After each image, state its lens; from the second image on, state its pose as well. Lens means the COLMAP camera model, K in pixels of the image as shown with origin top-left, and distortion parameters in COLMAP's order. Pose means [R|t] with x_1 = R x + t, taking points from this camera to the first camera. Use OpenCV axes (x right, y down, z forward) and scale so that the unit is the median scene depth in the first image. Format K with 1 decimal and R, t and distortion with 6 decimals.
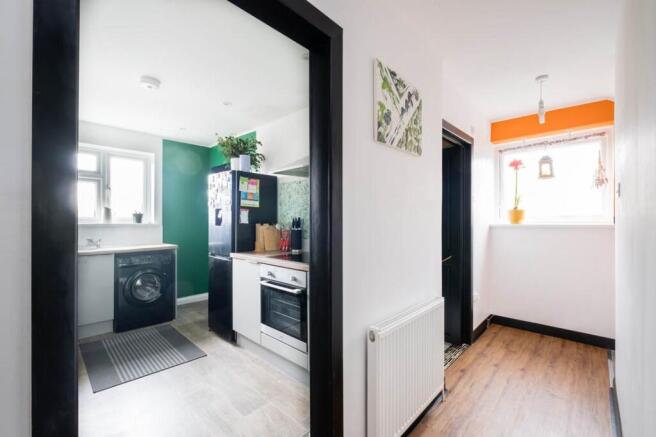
lens RADIAL K [[292.3, 0, 326.0], [0, 292.3, 218.9], [0, 0, 1]] dist [-0.003627, -0.001300]
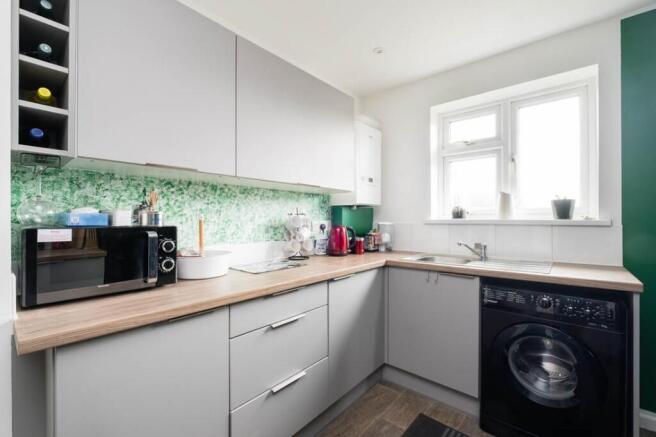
lens RADIAL K [[292.3, 0, 318.7], [0, 292.3, 217.0], [0, 0, 1]] dist [-0.003627, -0.001300]
pose [[0.069401, -0.001399, -0.997588, -0.215589], [0.004251, 0.999990, -0.001107, 0.011357], [0.997580, -0.004164, 0.069406, 0.668351]]
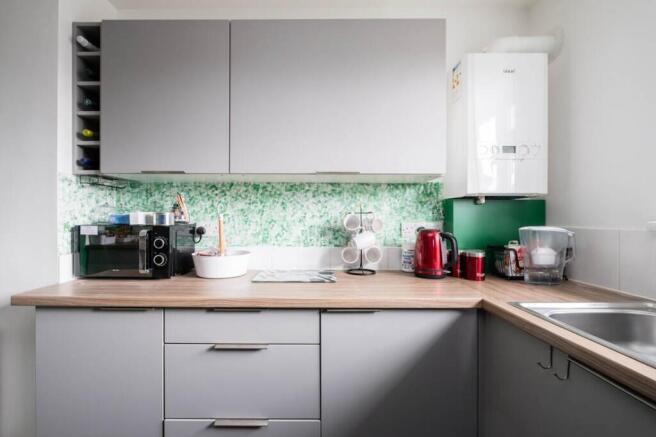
lens RADIAL K [[292.3, 0, 327.7], [0, 292.3, 218.0], [0, 0, 1]] dist [-0.003627, -0.001300]
pose [[-0.716698, -0.000100, -0.697384, -0.496470], [0.004024, 0.999983, -0.004280, 0.014536], [0.697372, -0.005874, -0.716685, 0.986899]]
